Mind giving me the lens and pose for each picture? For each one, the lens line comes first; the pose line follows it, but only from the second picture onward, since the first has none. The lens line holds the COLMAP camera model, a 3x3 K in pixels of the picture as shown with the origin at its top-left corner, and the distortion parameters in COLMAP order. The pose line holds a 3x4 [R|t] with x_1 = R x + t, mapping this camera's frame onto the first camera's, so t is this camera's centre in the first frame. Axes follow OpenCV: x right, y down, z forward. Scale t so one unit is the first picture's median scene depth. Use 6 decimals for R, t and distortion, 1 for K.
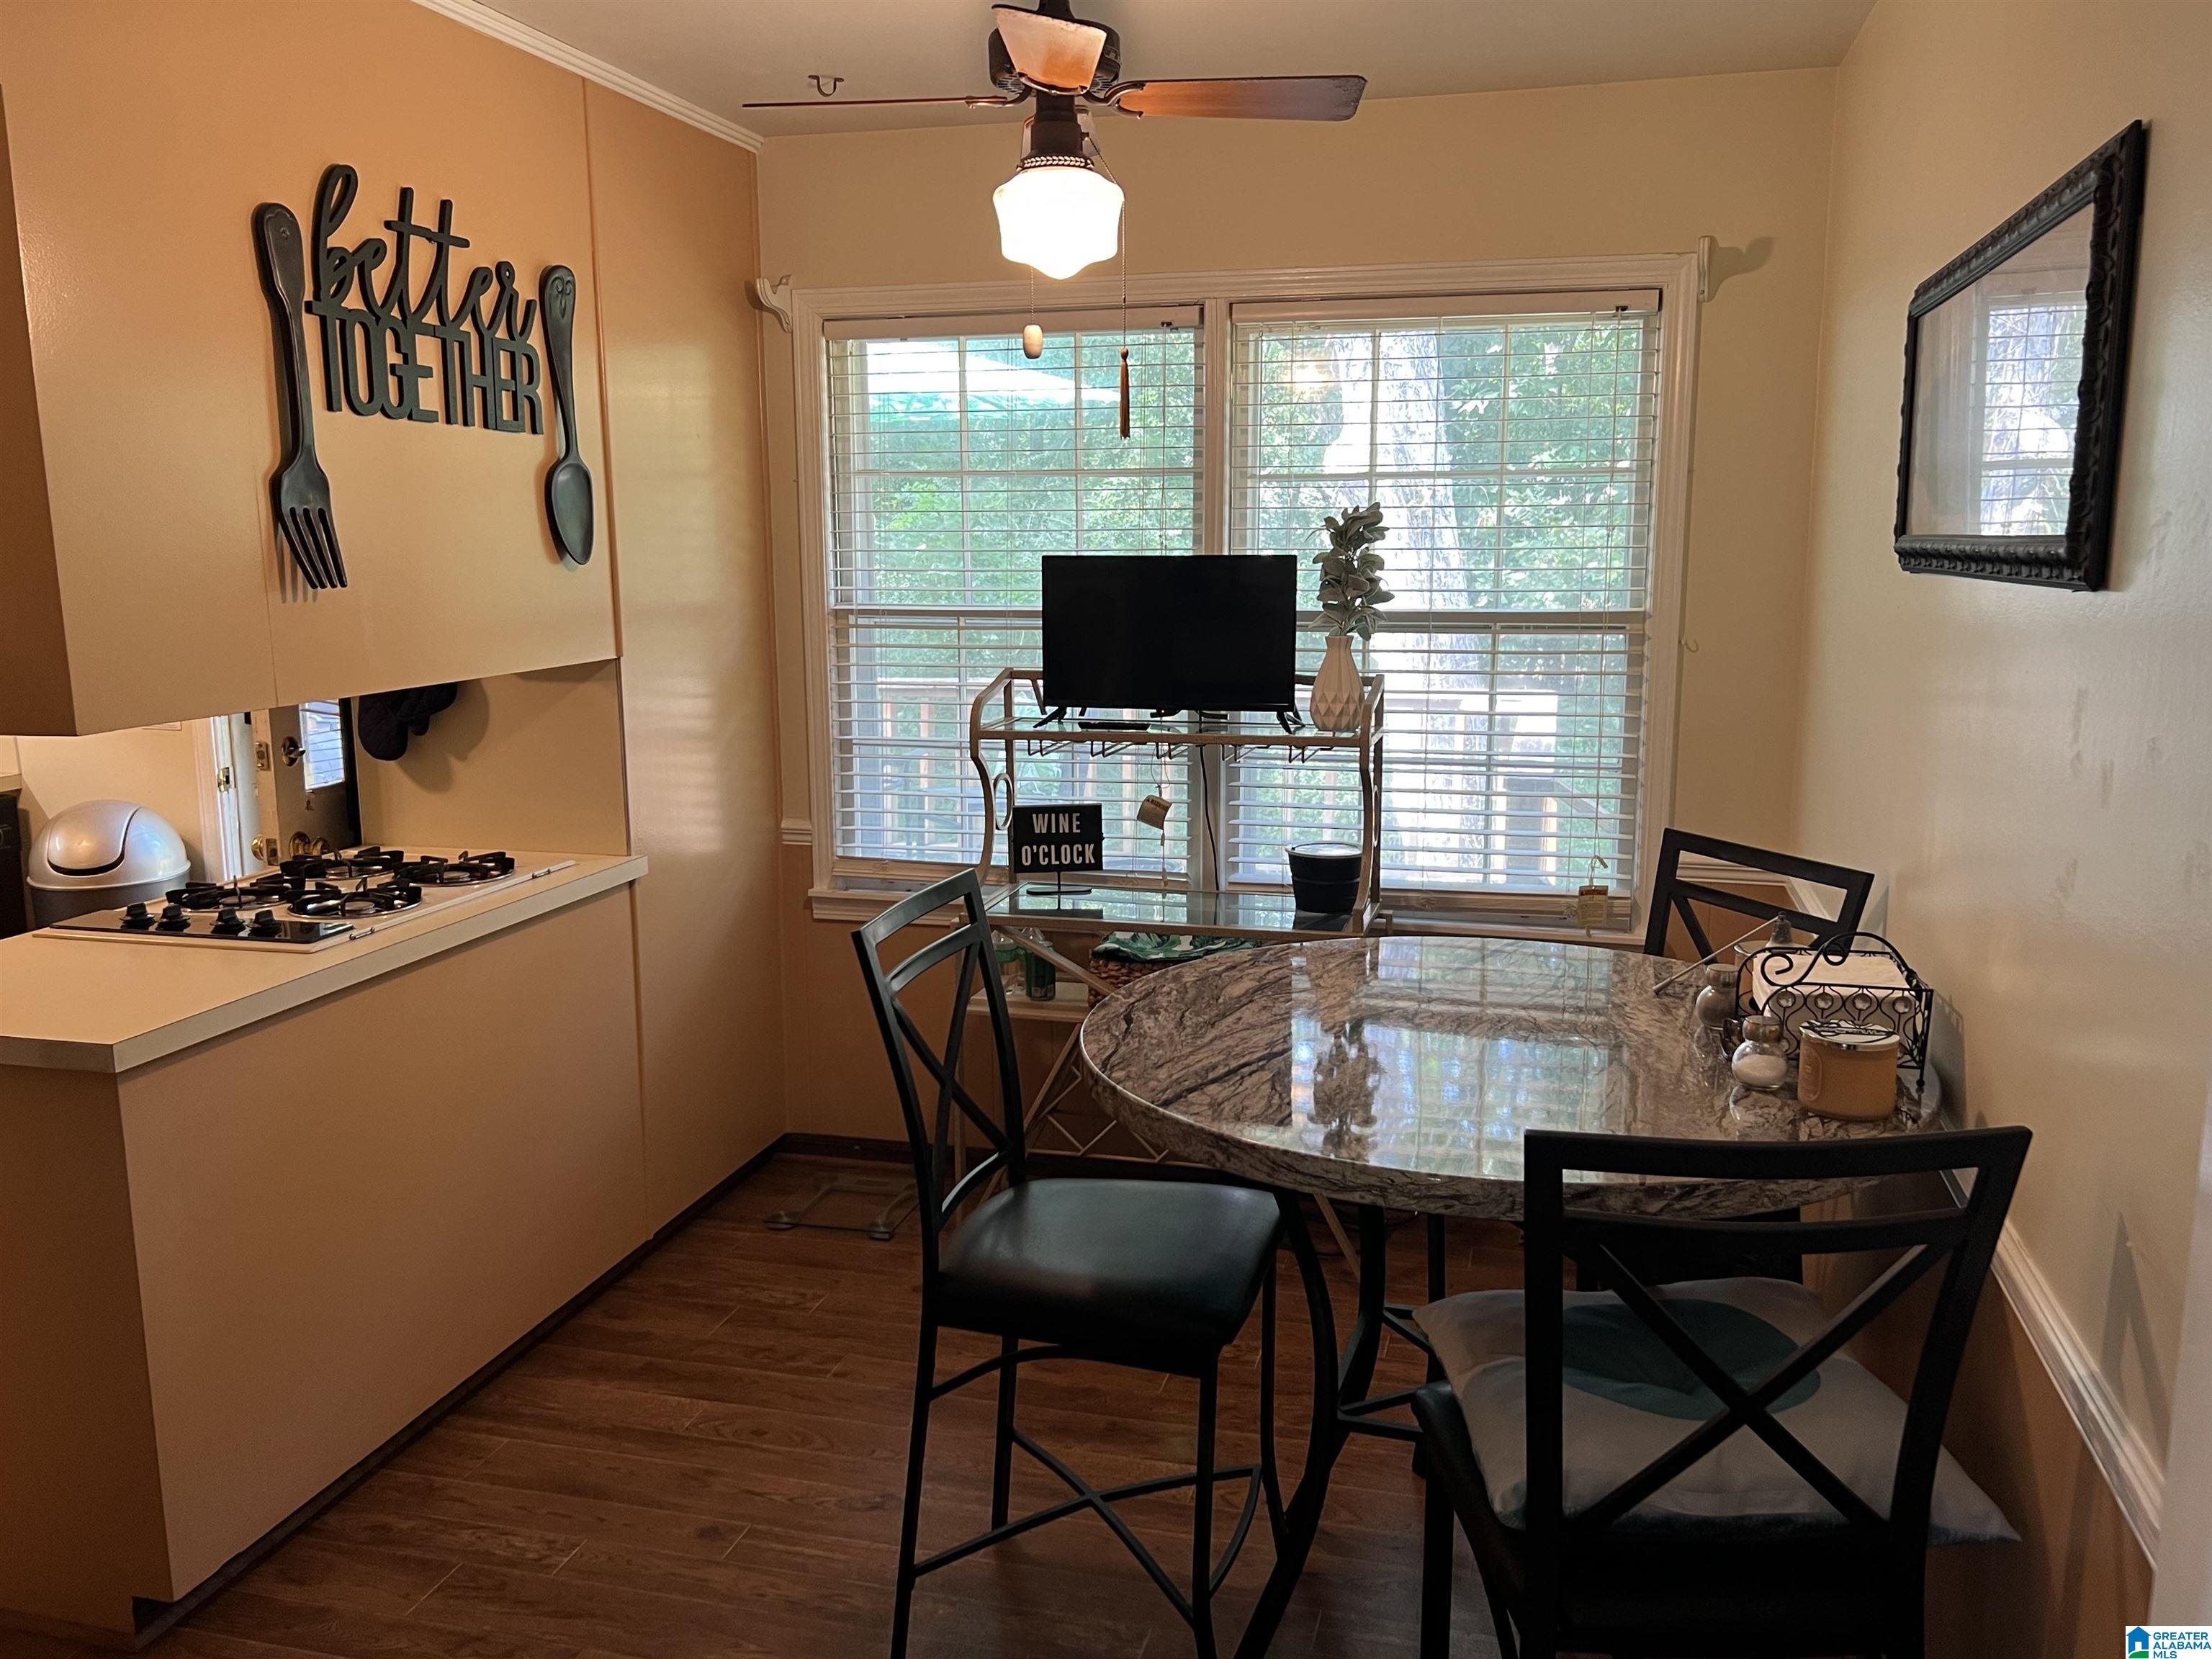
lens RADIAL K [[1751.8, 0, 1106.0], [0, 1751.8, 829.5], [0, 0, 1]] dist [0.013743, 0.003190]
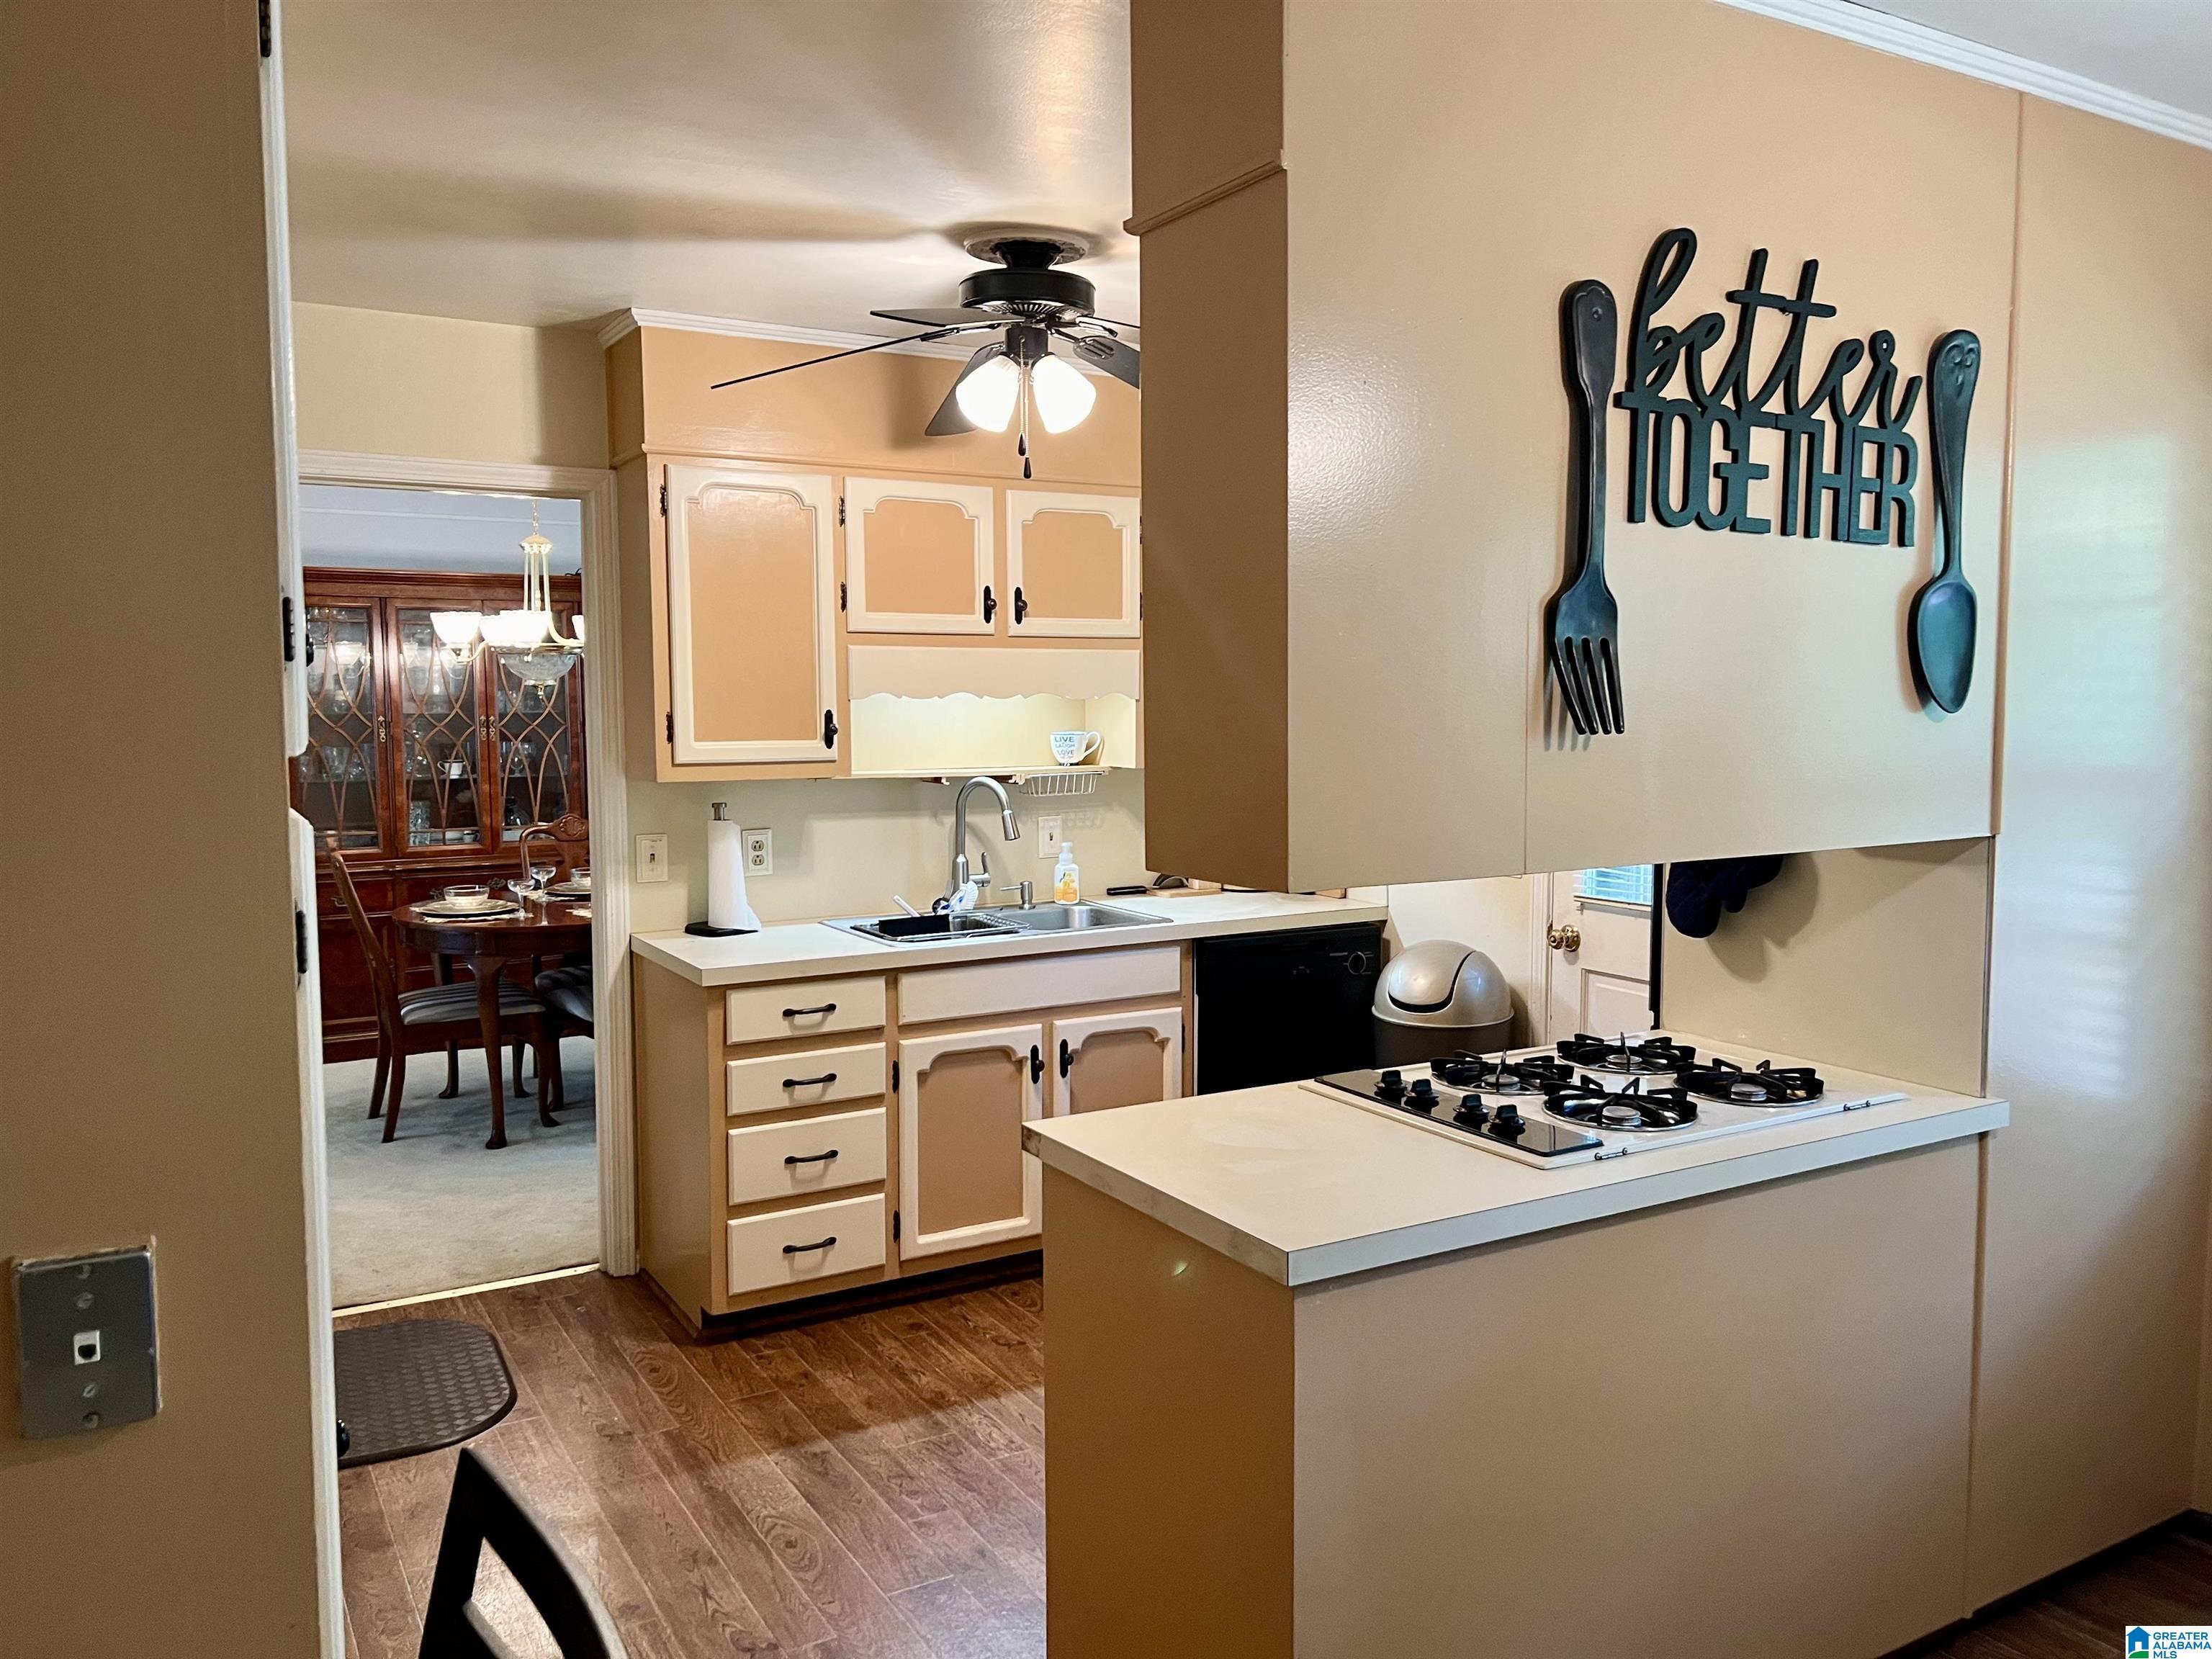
lens RADIAL K [[1675.6, 0, 1106.0], [0, 1675.6, 829.5], [0, 0, 1]] dist [0.002430, -0.003139]
pose [[0.710449, 0.061690, -0.701039, -0.050271], [-0.122151, 0.991840, -0.036510, -0.032349], [0.693066, 0.111571, 0.712187, 0.253939]]
